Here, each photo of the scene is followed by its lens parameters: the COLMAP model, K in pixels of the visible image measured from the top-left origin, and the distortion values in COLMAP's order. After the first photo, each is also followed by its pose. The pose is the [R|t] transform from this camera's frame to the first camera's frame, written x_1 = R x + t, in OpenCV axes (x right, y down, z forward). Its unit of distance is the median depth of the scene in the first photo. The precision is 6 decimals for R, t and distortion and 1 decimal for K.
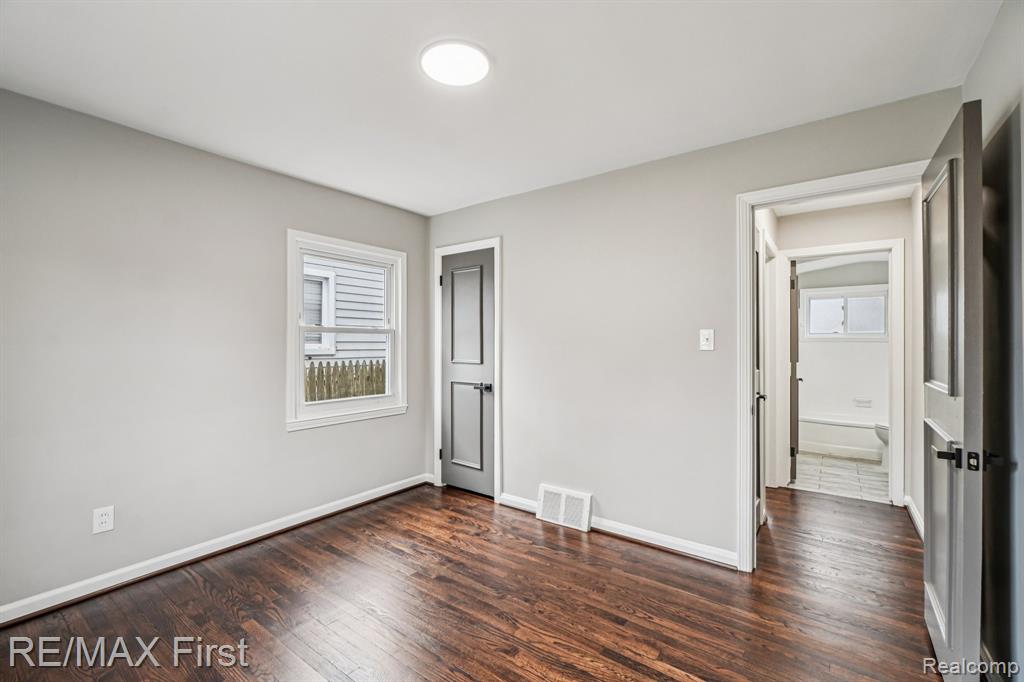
lens RADIAL K [[442.8, 0, 502.0], [0, 442.8, 342.4], [0, 0, 1]] dist [-0.007182, 0.000503]
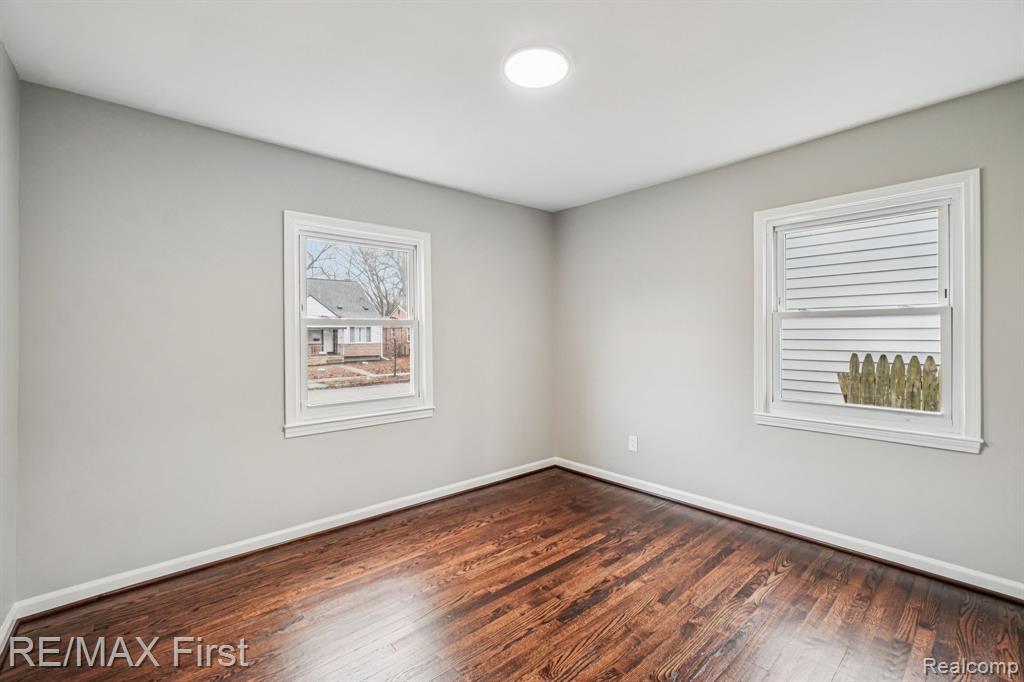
lens RADIAL K [[442.8, 0, 527.3], [0, 442.8, 336.0], [0, 0, 1]] dist [-0.007182, 0.000503]
pose [[-0.182724, -0.001055, -0.983164, 0.552651], [0.006538, 0.999976, -0.002288, 0.010491], [0.983143, -0.006846, -0.182713, 0.687550]]
